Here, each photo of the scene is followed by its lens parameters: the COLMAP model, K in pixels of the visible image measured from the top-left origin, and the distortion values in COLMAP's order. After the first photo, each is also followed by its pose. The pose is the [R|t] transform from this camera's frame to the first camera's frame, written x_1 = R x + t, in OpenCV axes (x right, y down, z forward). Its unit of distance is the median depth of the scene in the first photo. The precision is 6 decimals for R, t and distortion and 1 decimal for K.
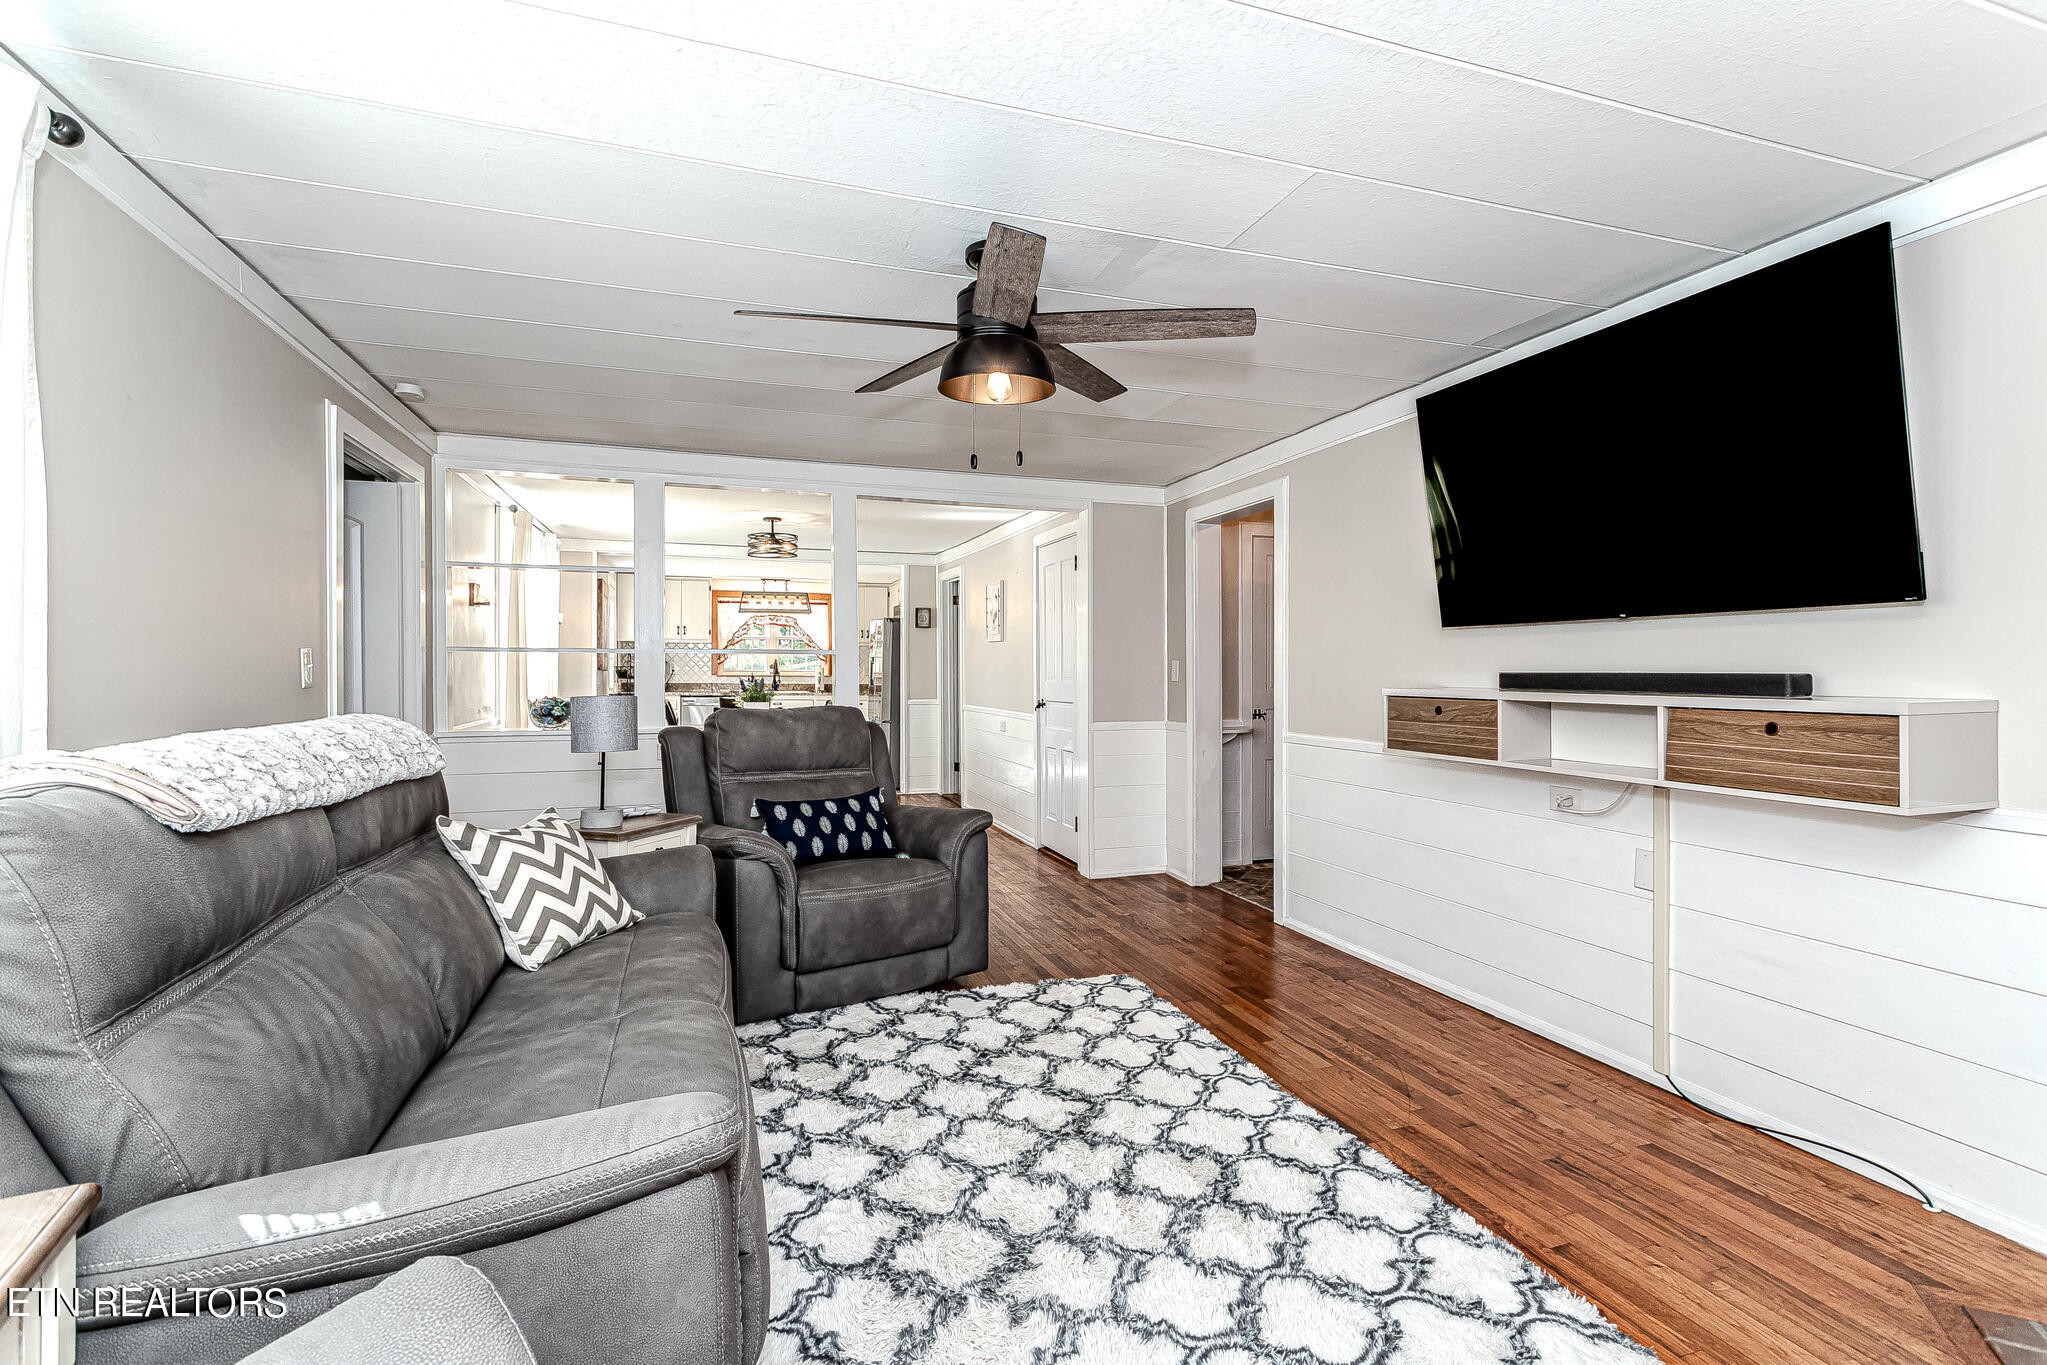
lens RADIAL K [[943.7, 0, 1022.6], [0, 943.7, 677.6], [0, 0, 1]] dist [-0.009653, 0.001879]
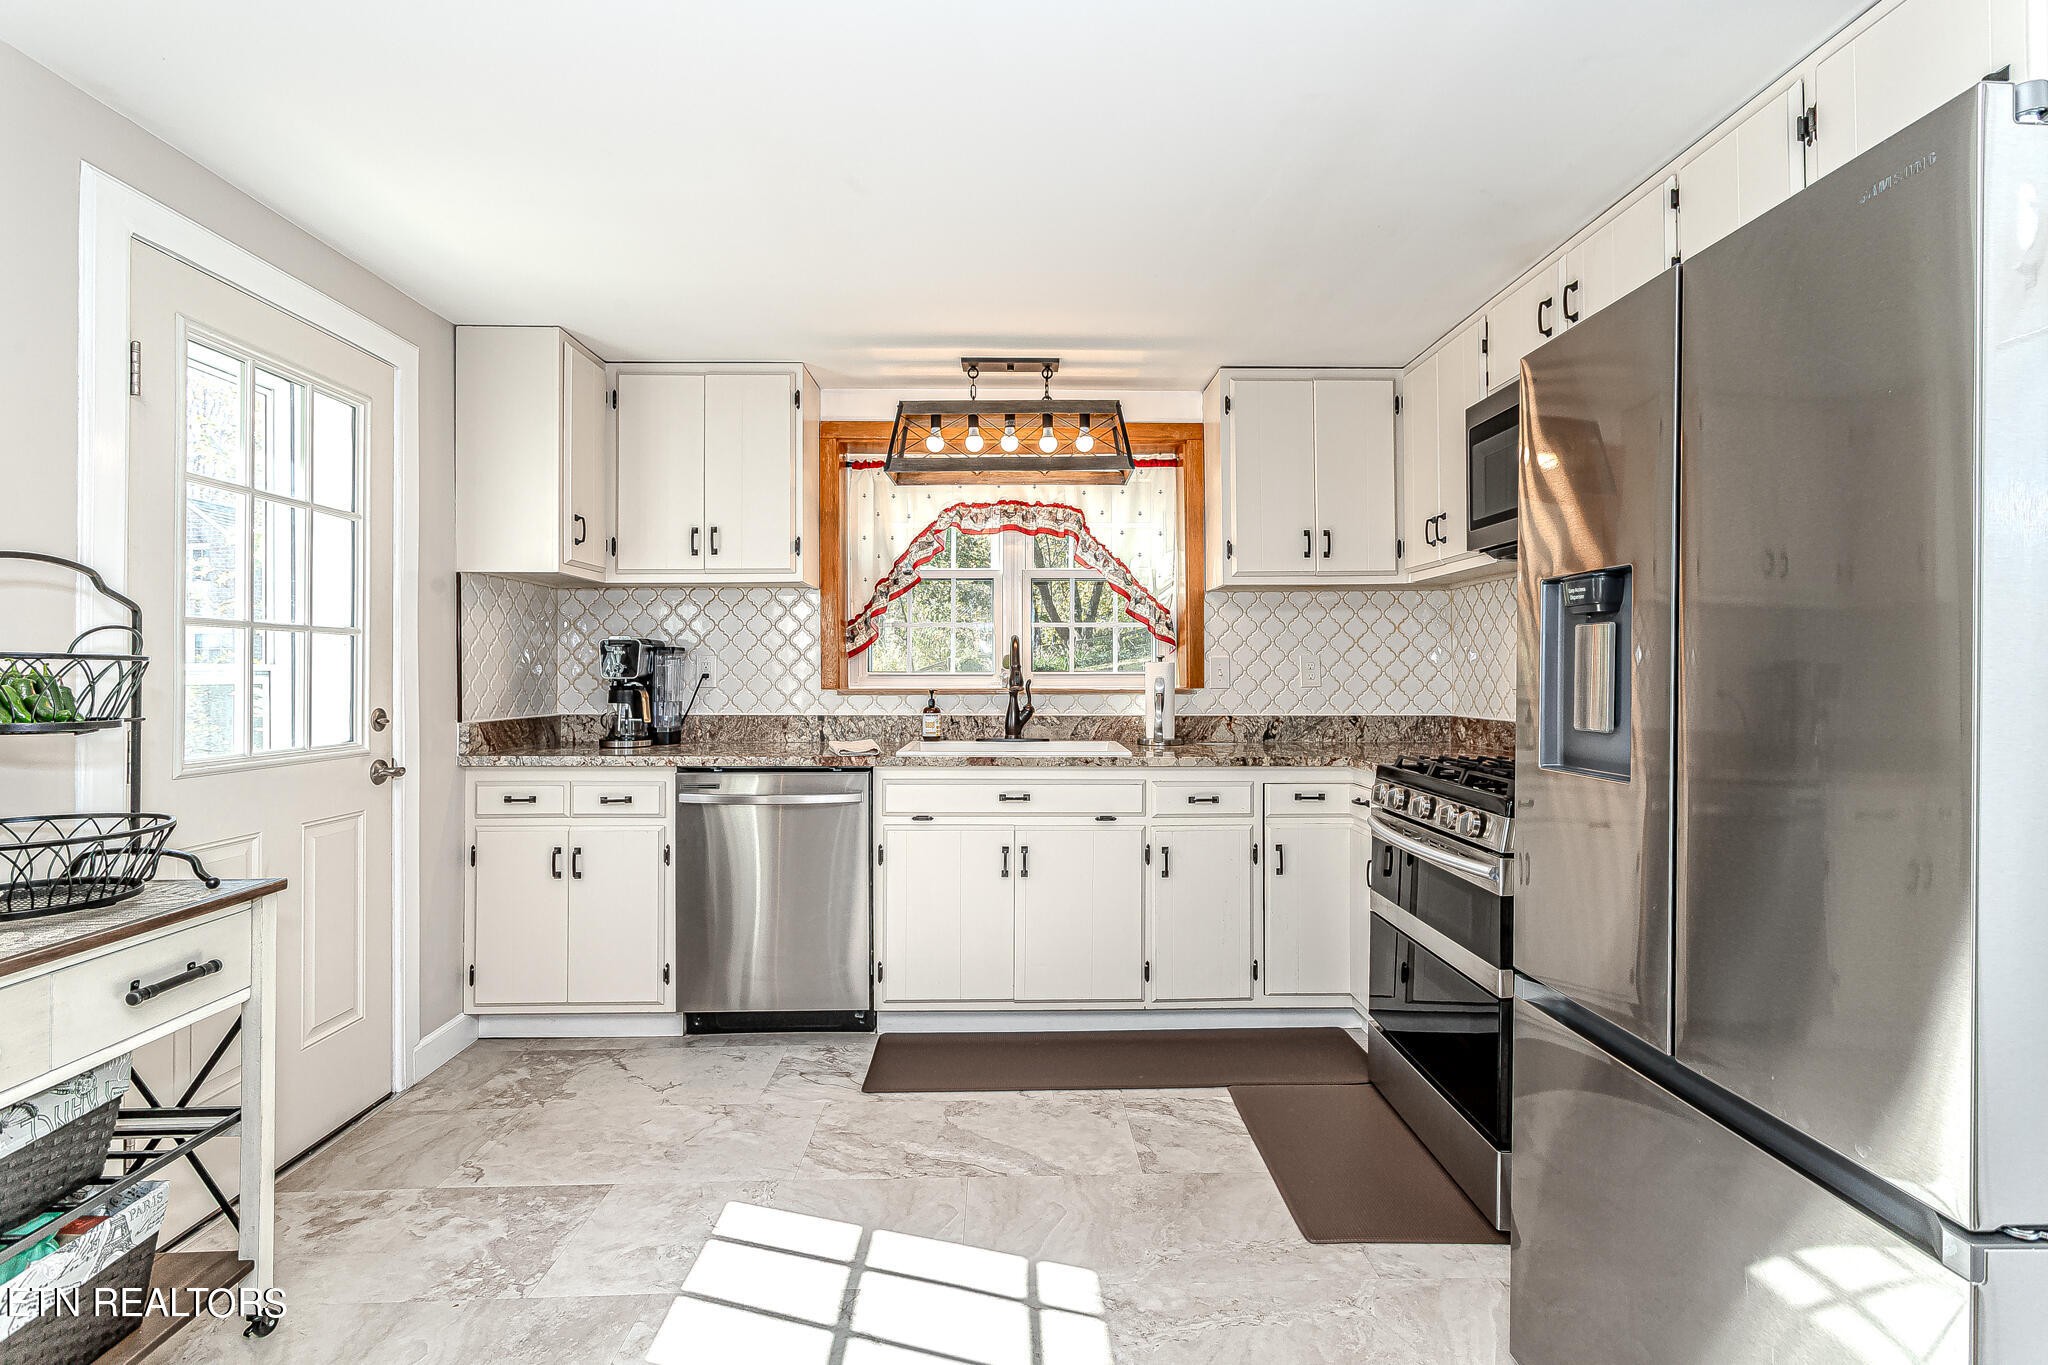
lens RADIAL K [[944.1, 0, 1050.6], [0, 944.1, 669.6], [0, 0, 1]] dist [-0.009653, 0.001879]
pose [[0.958790, -0.007838, -0.284009, -0.168338], [0.005237, 0.999937, -0.009916, -0.006049], [0.284069, 0.008020, 0.958770, 0.724810]]
